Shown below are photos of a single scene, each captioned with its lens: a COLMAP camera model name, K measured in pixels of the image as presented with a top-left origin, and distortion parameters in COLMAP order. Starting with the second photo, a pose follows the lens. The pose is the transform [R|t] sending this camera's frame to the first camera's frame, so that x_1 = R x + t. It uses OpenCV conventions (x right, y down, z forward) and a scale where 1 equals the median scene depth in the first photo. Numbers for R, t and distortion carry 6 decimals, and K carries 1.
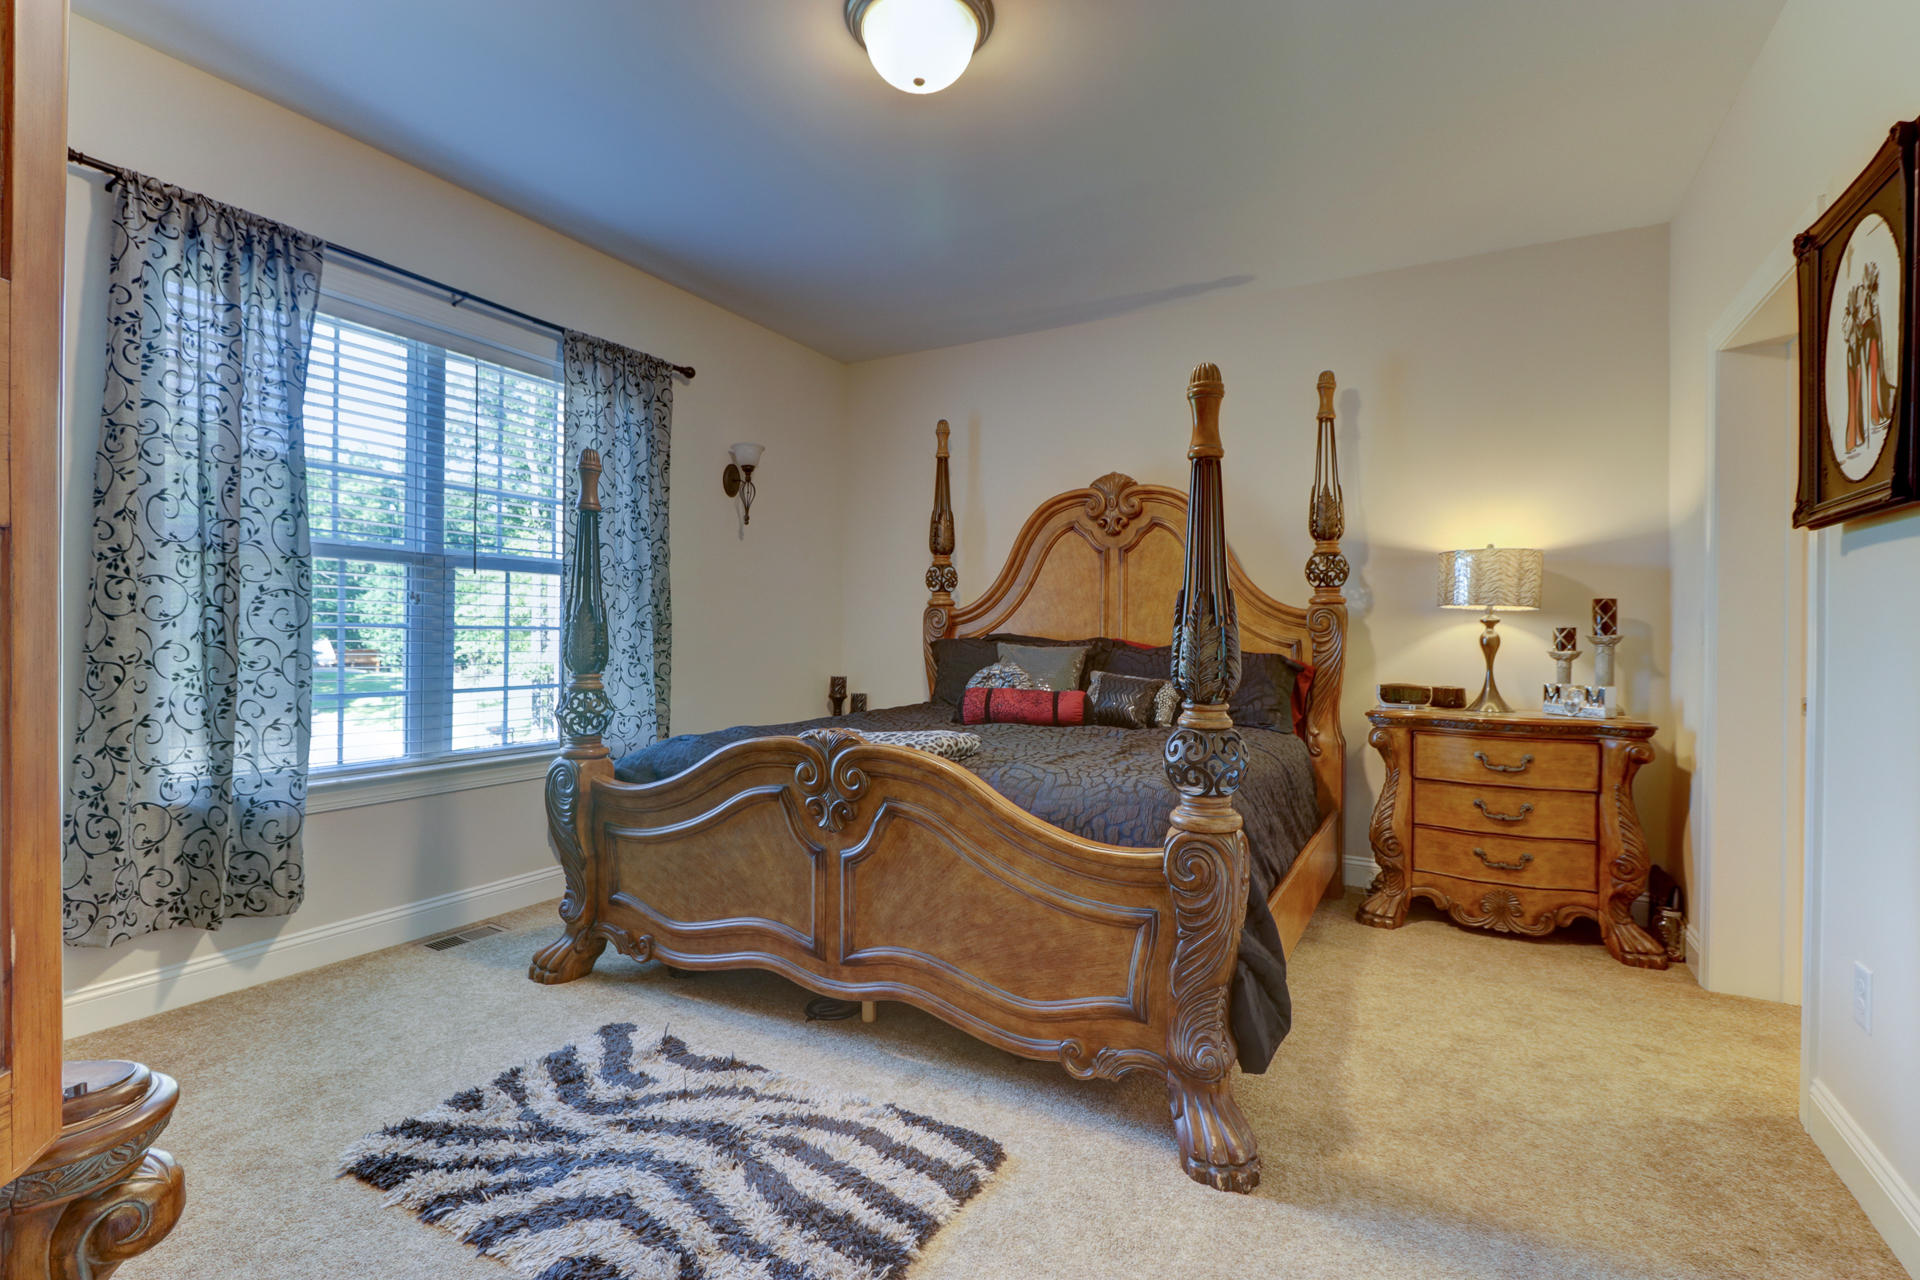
lens RADIAL K [[887.5, 0, 941.4], [0, 887.5, 629.4], [0, 0, 1]] dist [0.000592, -0.014521]
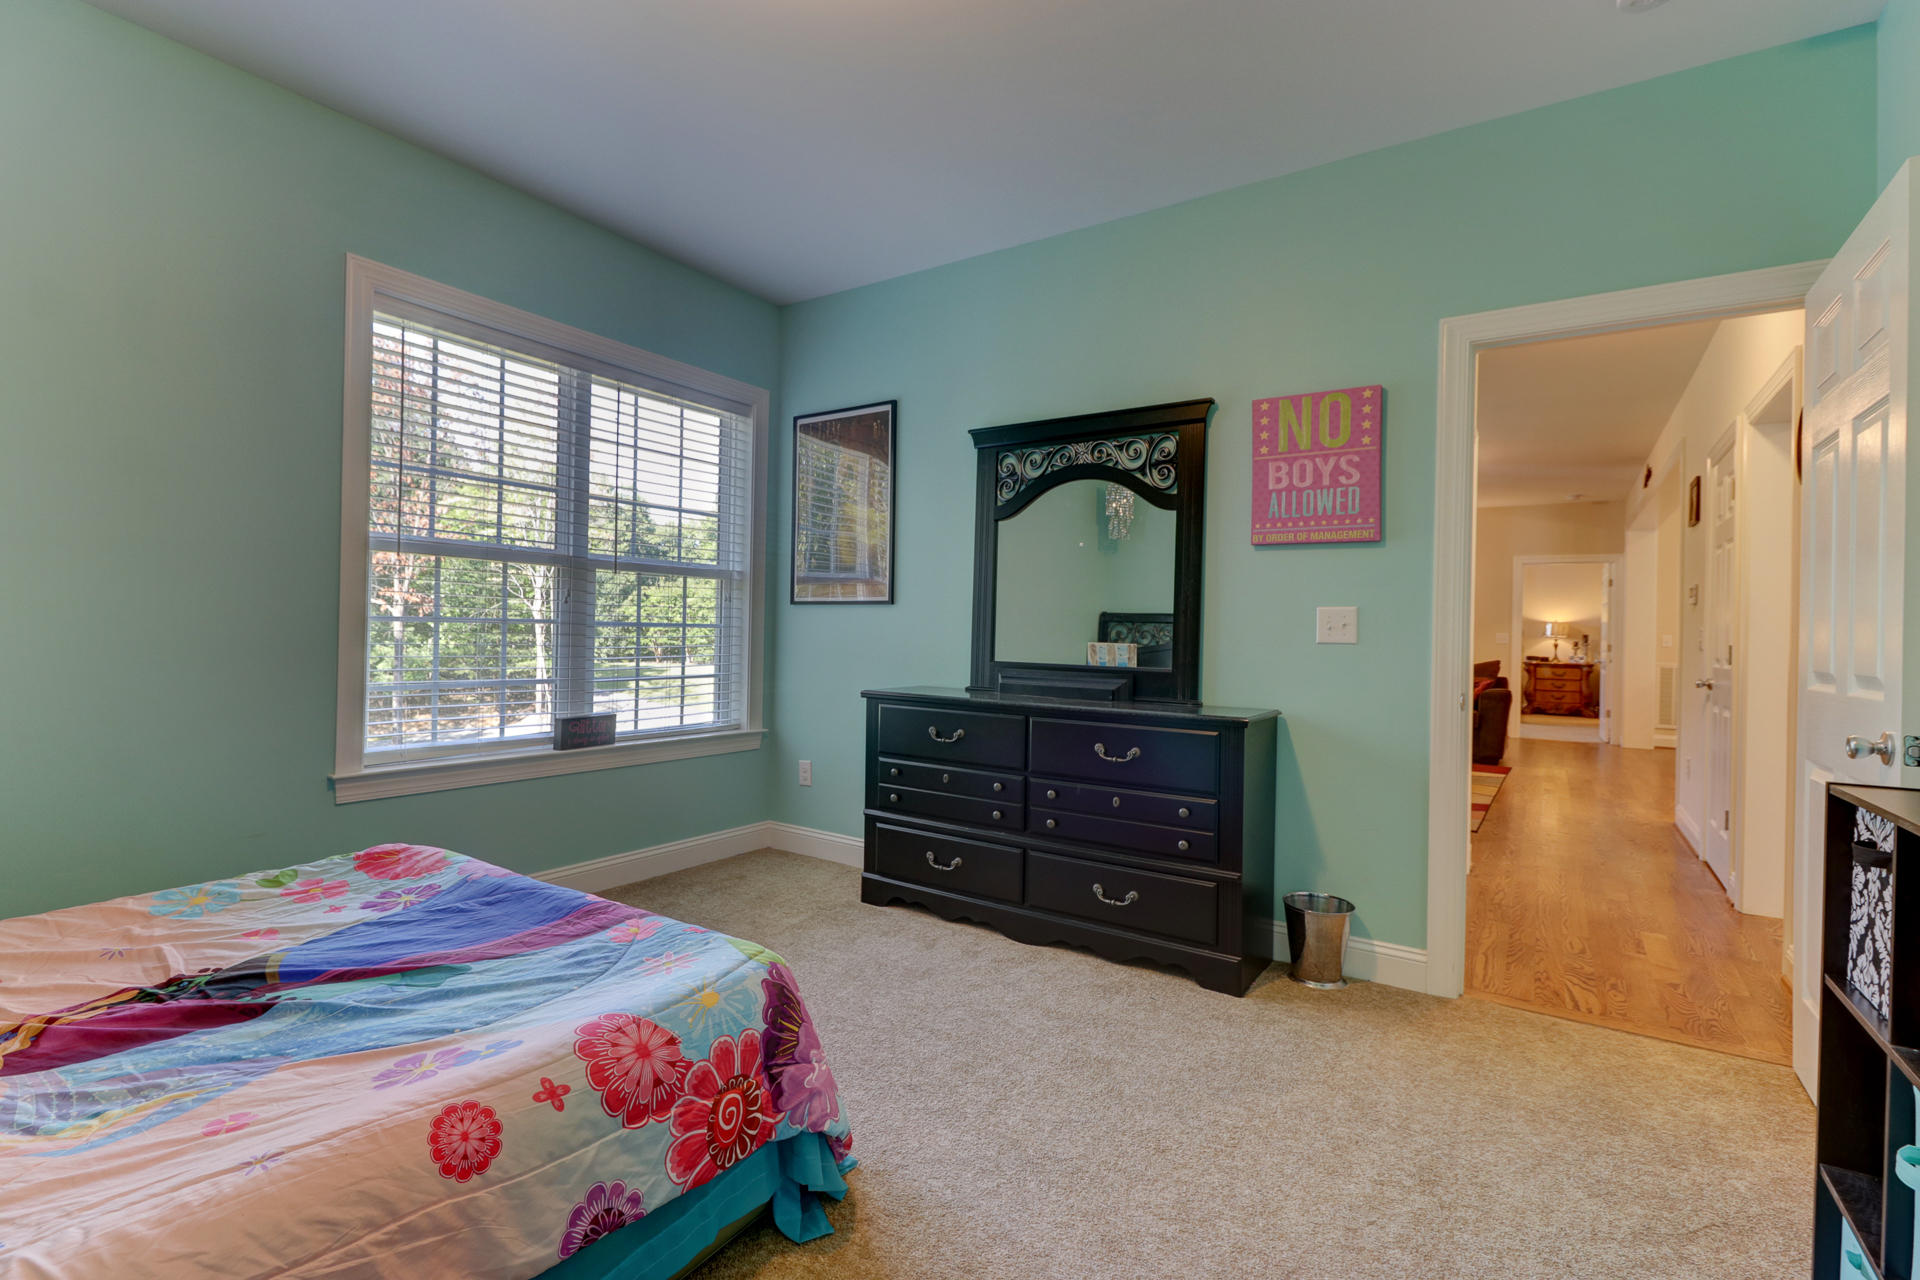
lens RADIAL K [[906.1, 0, 899.1], [0, 906.1, 634.3], [0, 0, 1]] dist [0.001949, -0.014848]
pose [[0.995636, 0.011301, -0.092634, -0.099196], [-0.010658, 0.999916, 0.007426, -0.001666], [0.092710, -0.006406, 0.995673, -0.169184]]
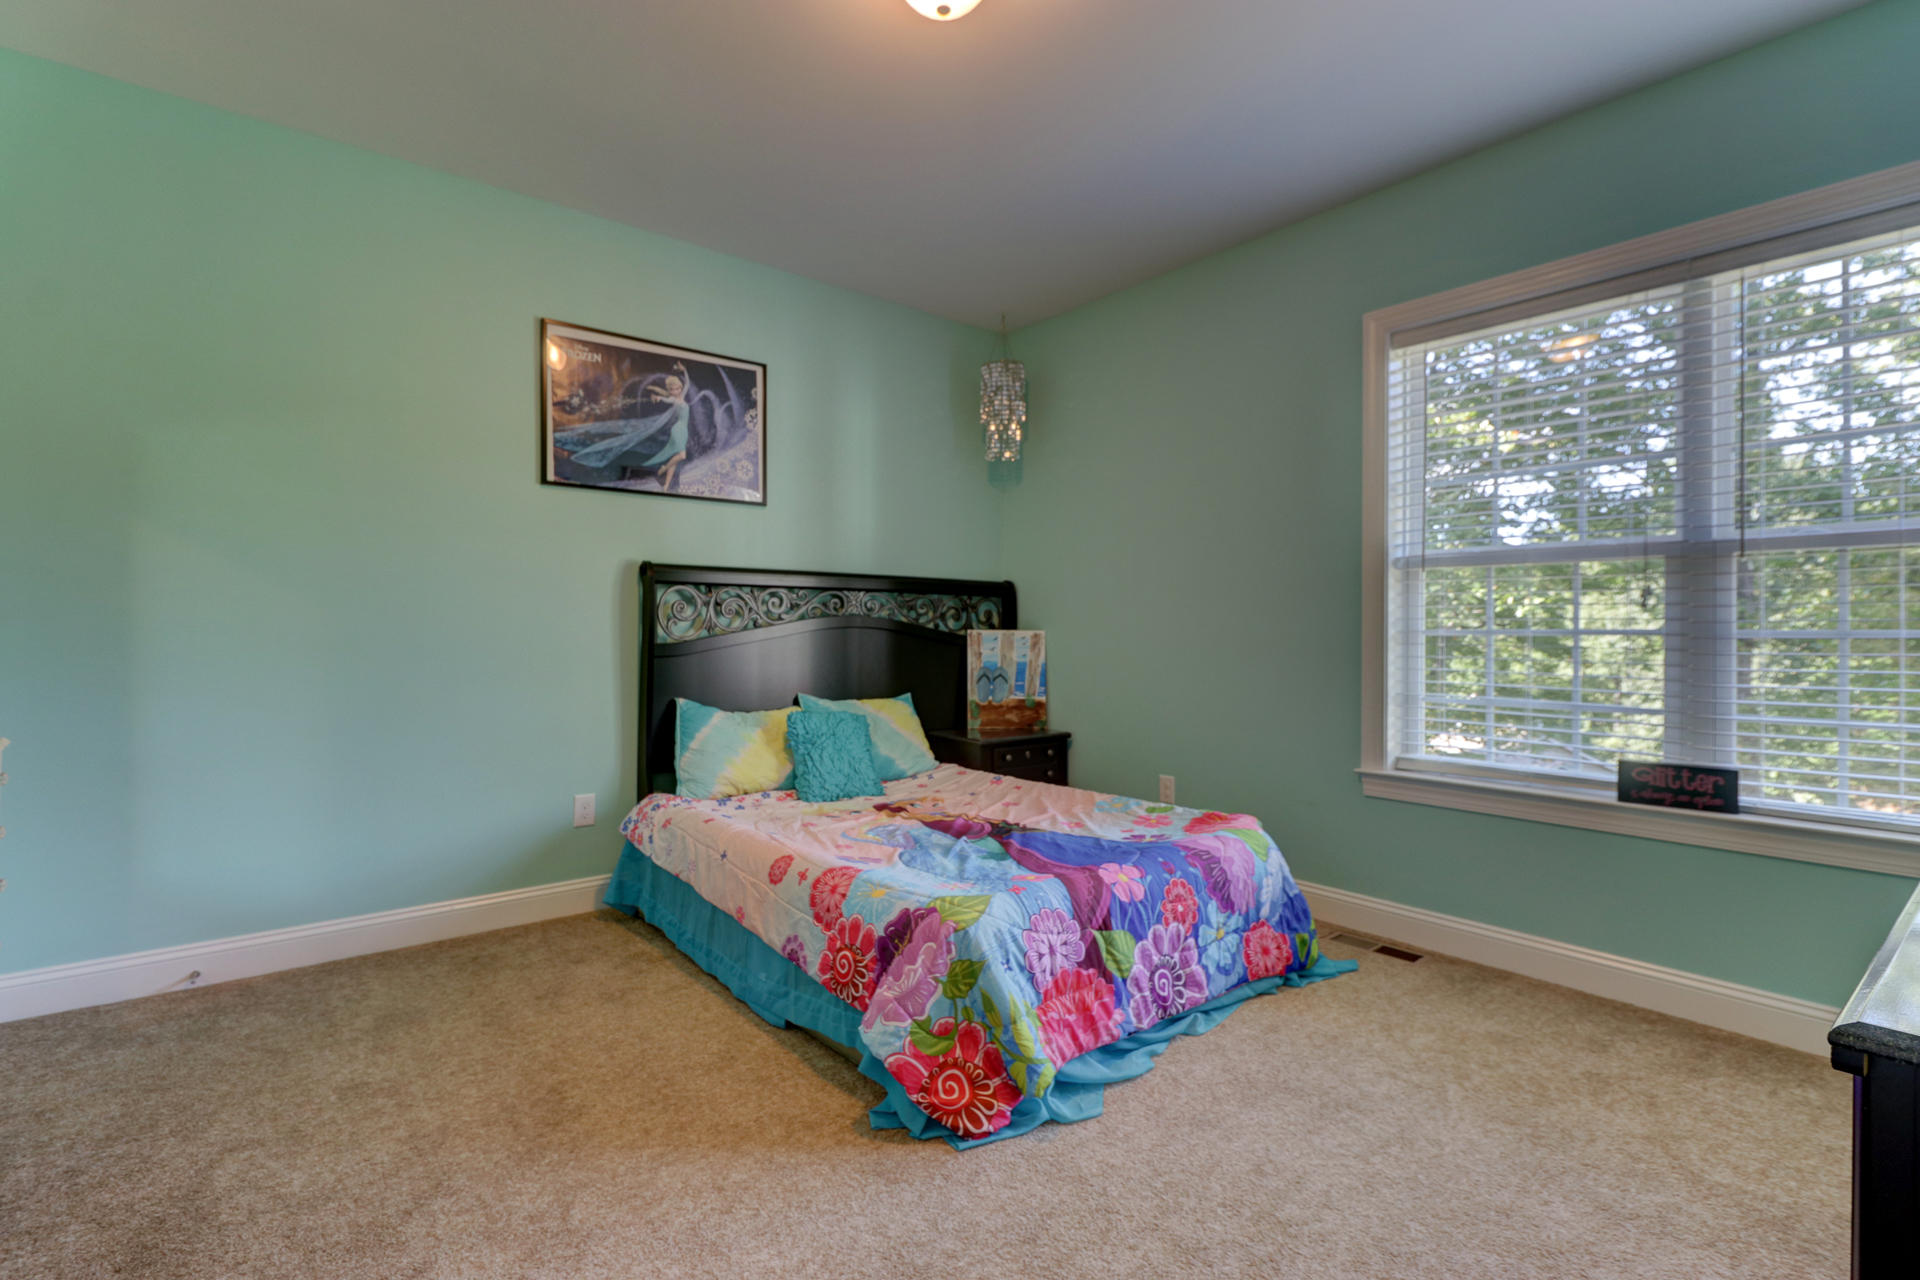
lens RADIAL K [[870.3, 0, 960.0], [0, 870.3, 640.0], [0, 0, 1]] dist [0.000327, -0.012683]
pose [[-0.359345, -0.004910, -0.933192, 0.580902], [-0.004139, 0.999985, -0.003667, 0.012977], [0.933196, 0.002544, -0.359360, 0.986238]]
